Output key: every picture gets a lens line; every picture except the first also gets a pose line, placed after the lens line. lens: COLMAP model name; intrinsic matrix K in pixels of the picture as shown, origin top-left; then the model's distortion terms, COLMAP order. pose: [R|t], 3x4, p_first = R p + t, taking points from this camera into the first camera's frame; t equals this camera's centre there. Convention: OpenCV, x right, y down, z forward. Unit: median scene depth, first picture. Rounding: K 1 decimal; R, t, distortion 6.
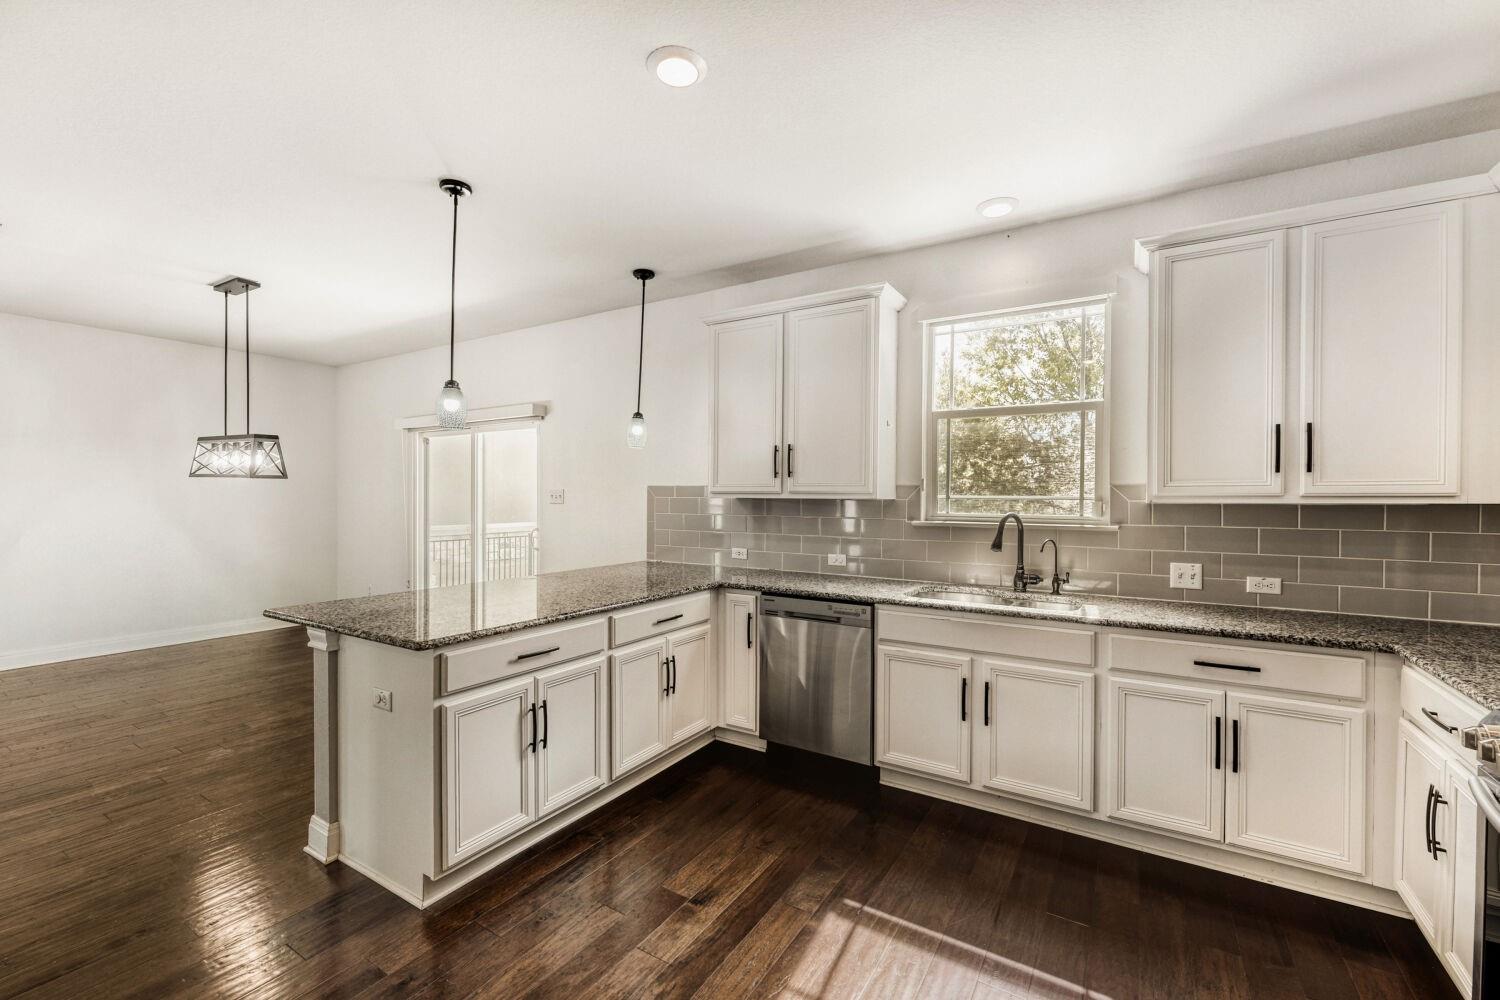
lens RADIAL K [[610.5, 0, 750.0], [0, 610.5, 500.0], [0, 0, 1]] dist [-0.000489, 0.000092]
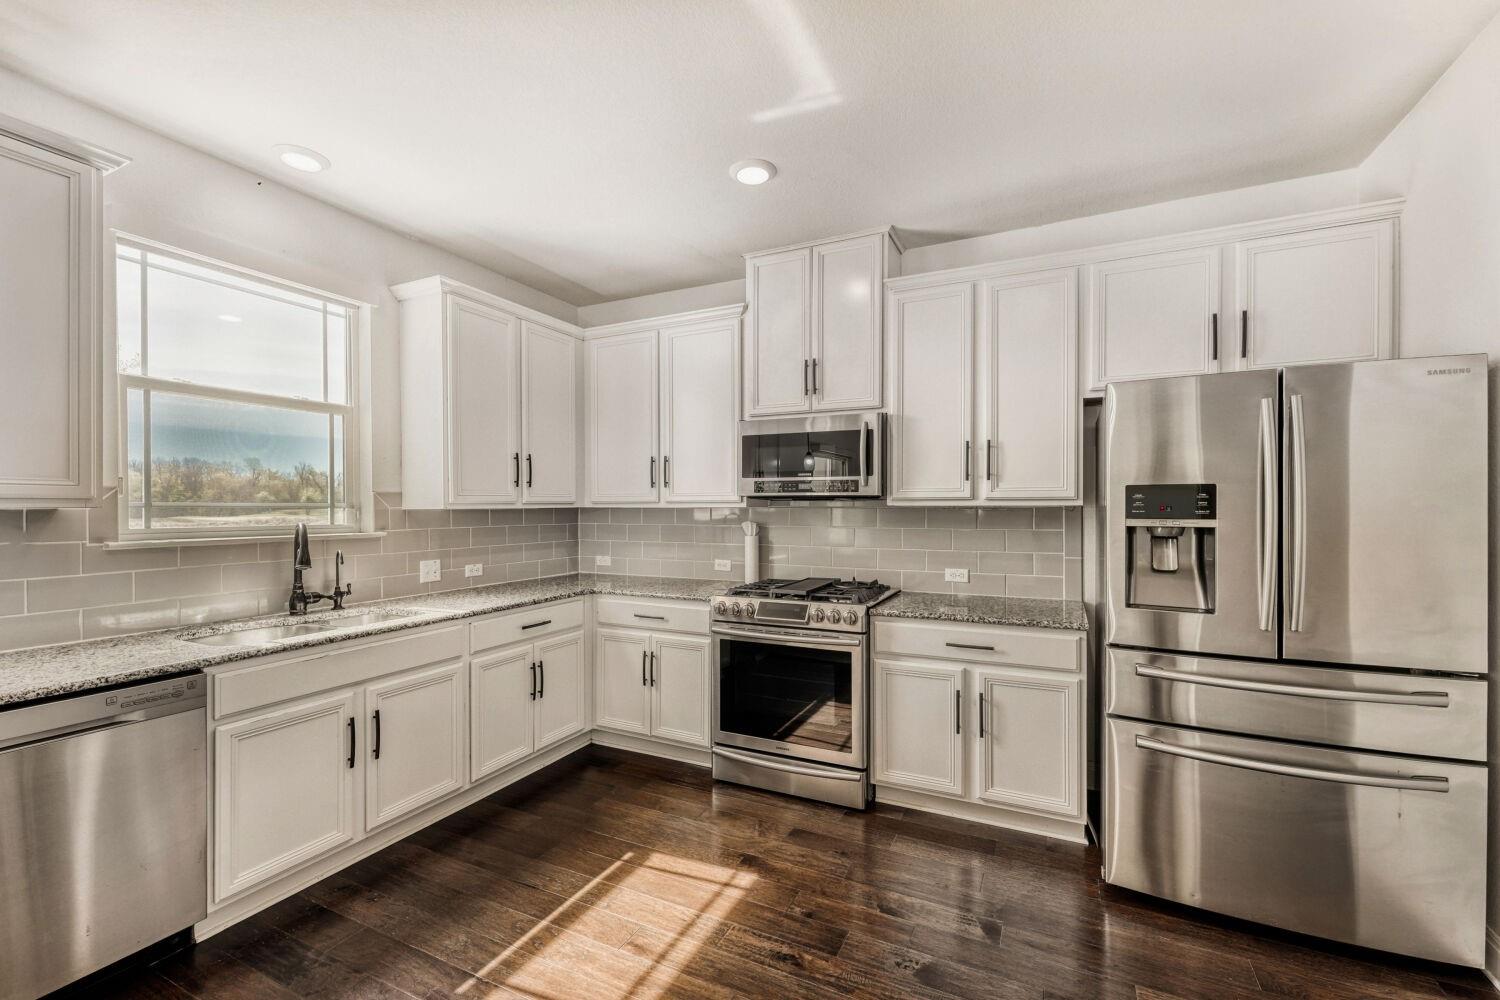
lens RADIAL K [[607.2, 0, 750.0], [0, 607.2, 500.0], [0, 0, 1]] dist [0.002193, 0.000128]
pose [[-0.083114, 0.004622, 0.996529, -0.535631], [0.004212, 0.999982, -0.004287, -0.005411], [-0.996531, 0.003841, -0.083132, 0.511071]]
